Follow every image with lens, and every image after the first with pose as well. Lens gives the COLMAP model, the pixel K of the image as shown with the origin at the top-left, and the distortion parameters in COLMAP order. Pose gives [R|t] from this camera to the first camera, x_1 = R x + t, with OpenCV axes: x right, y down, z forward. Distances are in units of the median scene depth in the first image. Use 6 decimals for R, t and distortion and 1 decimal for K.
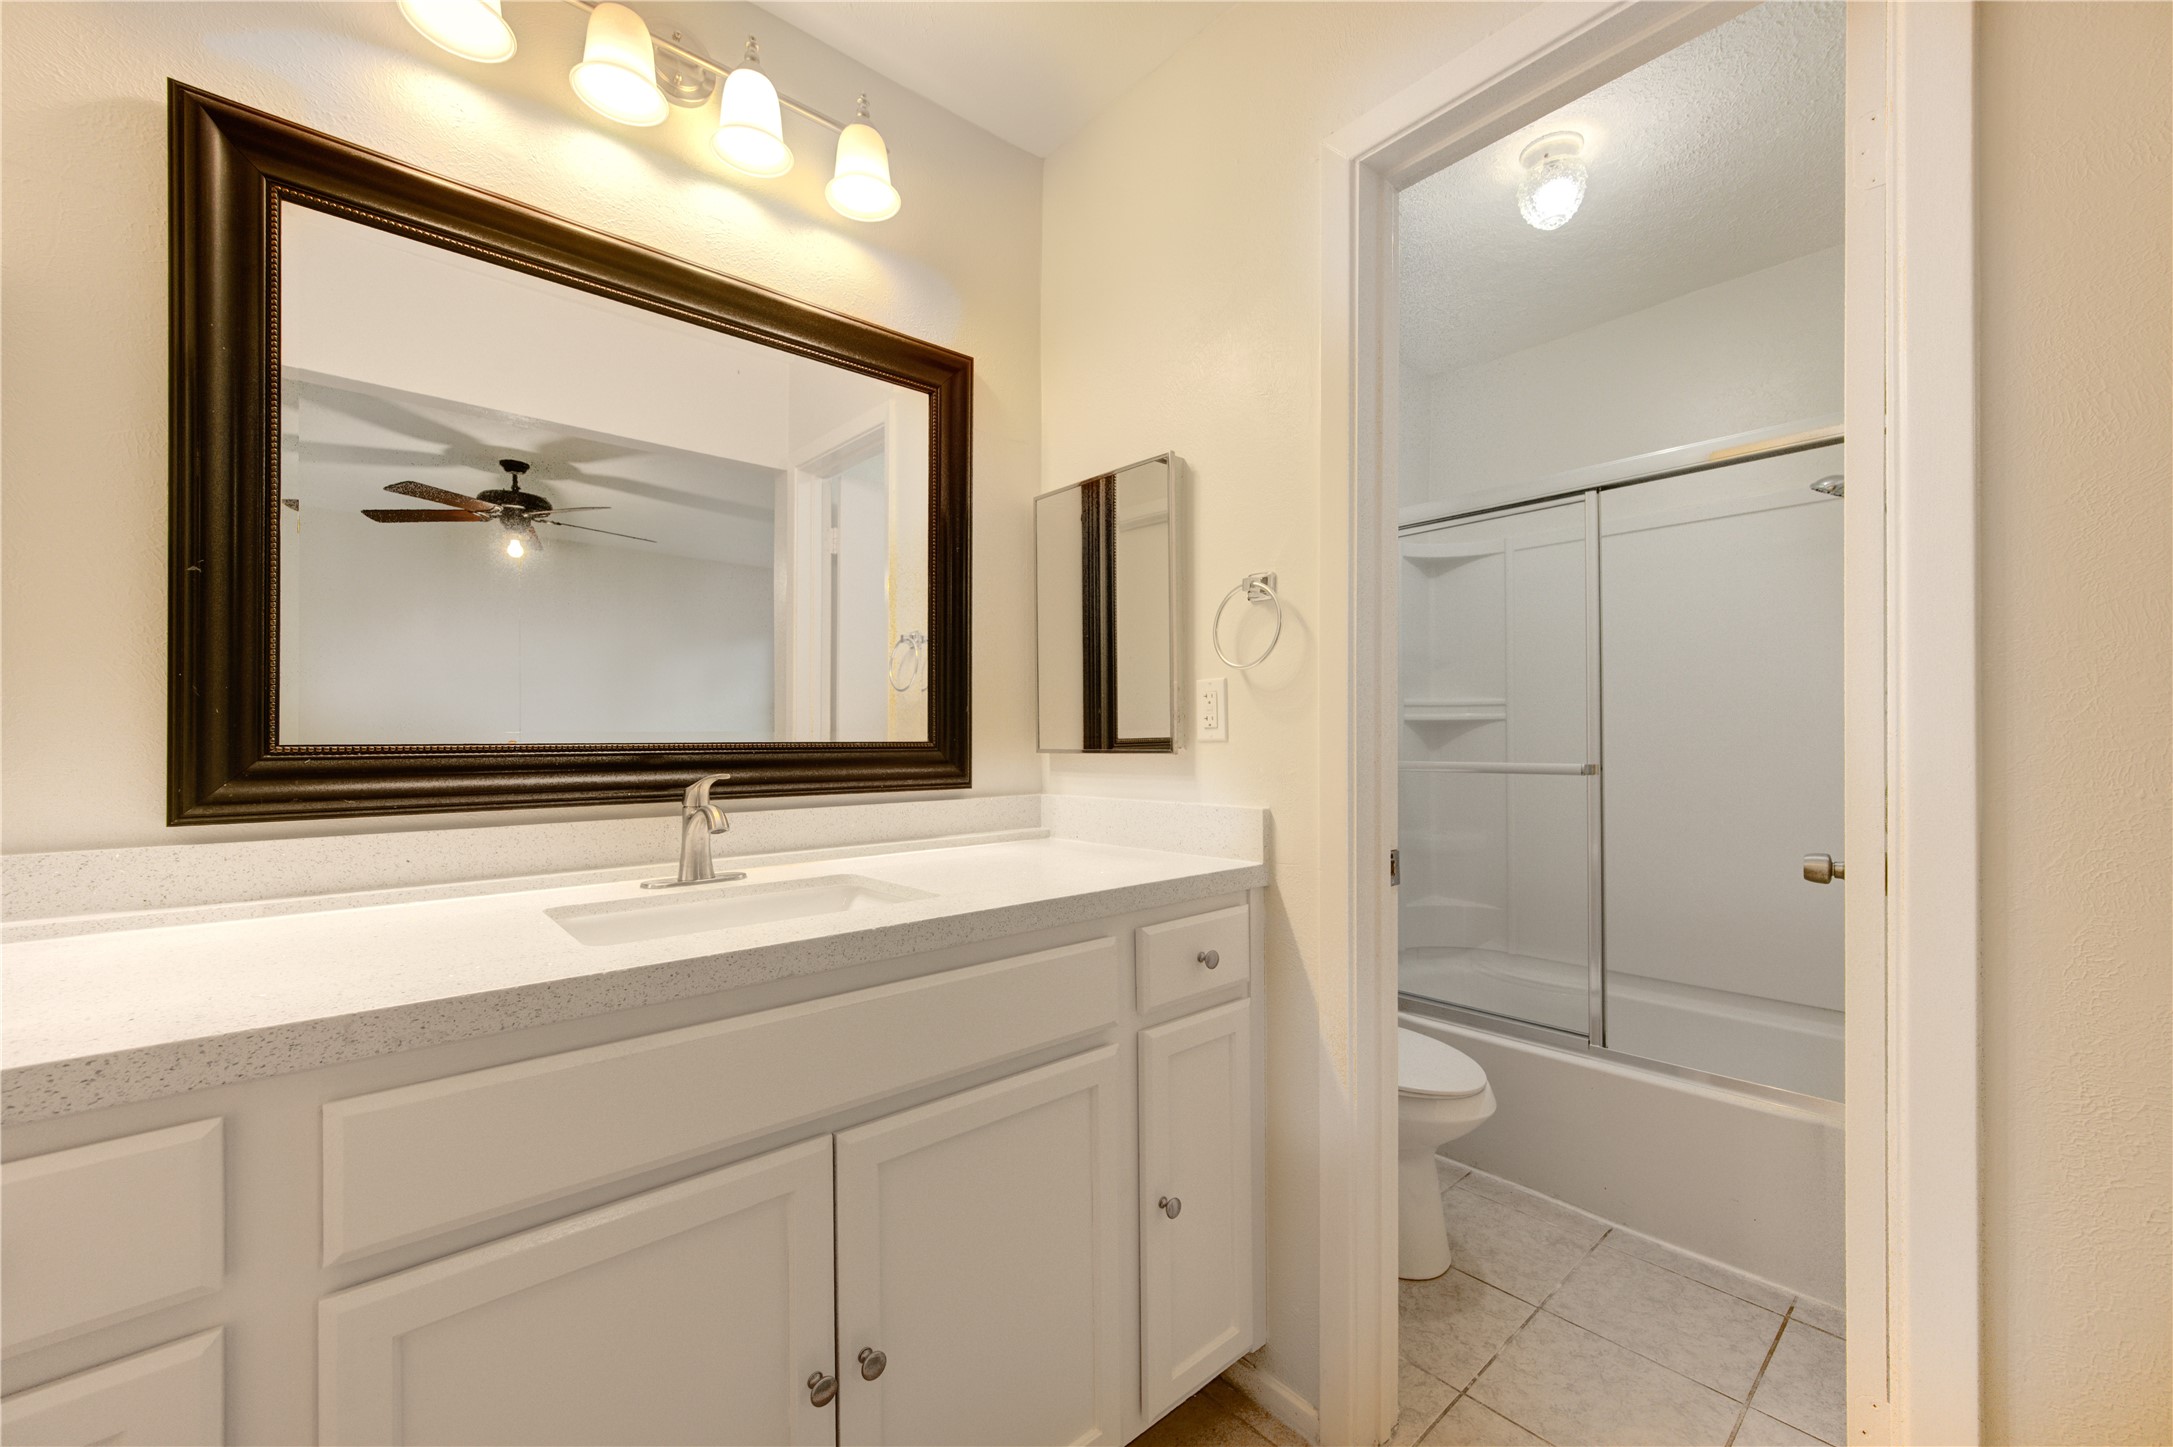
lens RADIAL K [[860.0, 0, 1088.3], [0, 860.0, 726.3], [0, 0, 1]] dist [-0.001402, -0.001032]
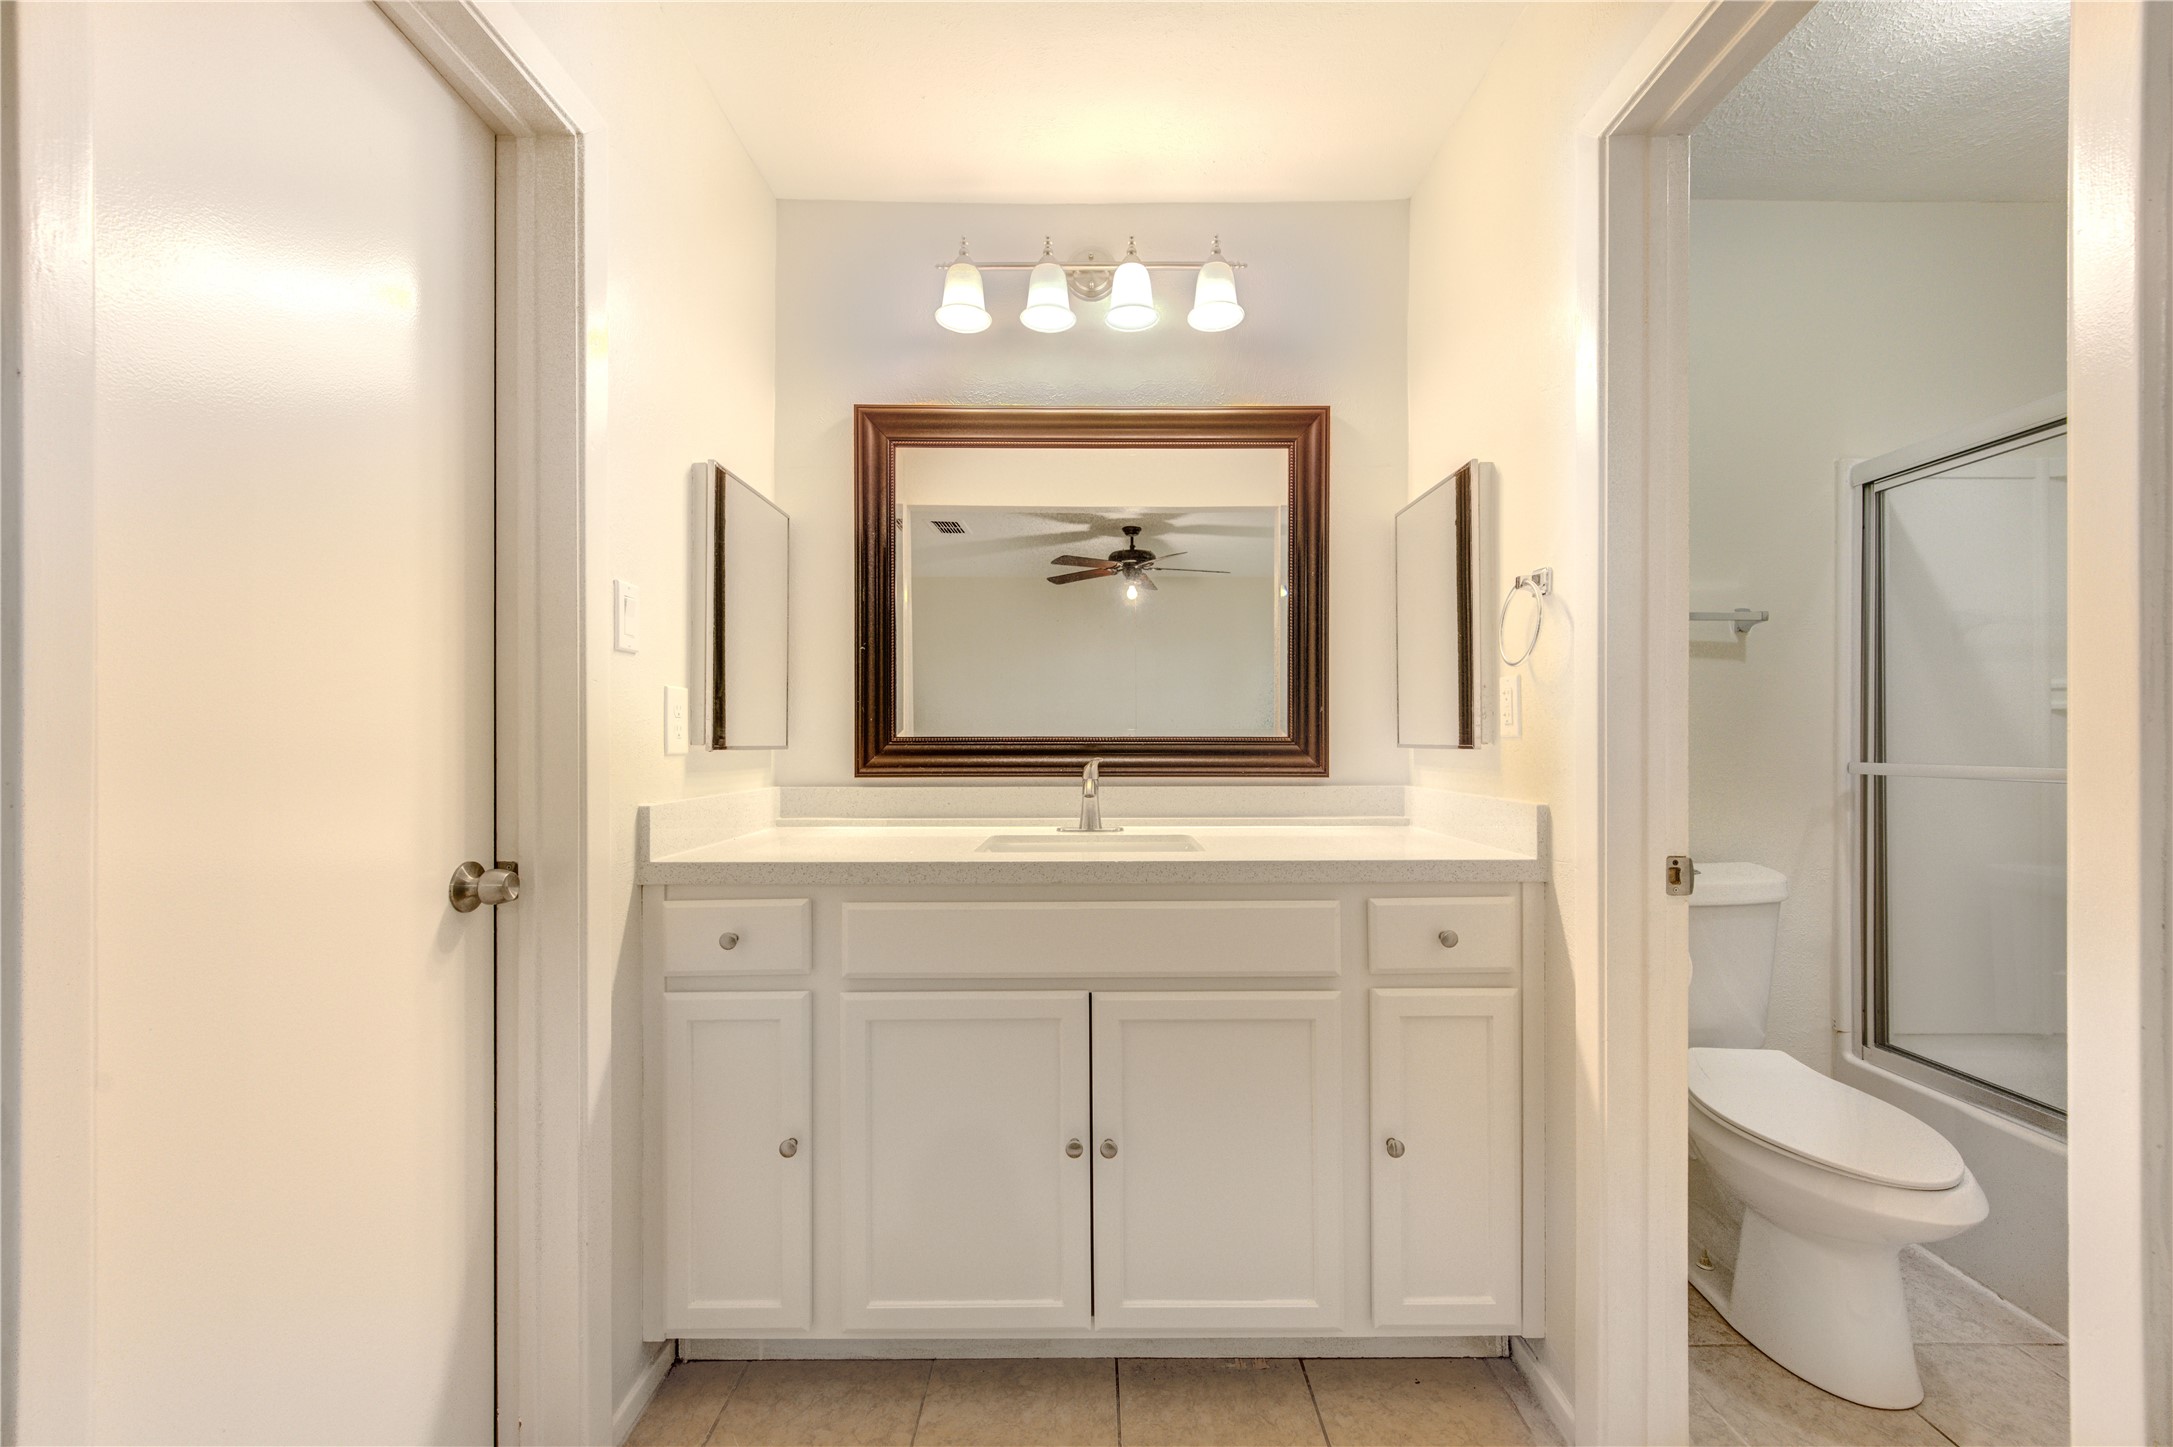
lens RADIAL K [[838.9, 0, 1086.5], [0, 838.9, 723.5], [0, 0, 1]] dist [-0.000873, -0.000153]
pose [[0.749667, -0.007745, -0.661770, 0.461967], [0.008227, 0.999963, -0.002383, -0.000668], [0.661765, -0.003658, 0.749703, -0.084849]]
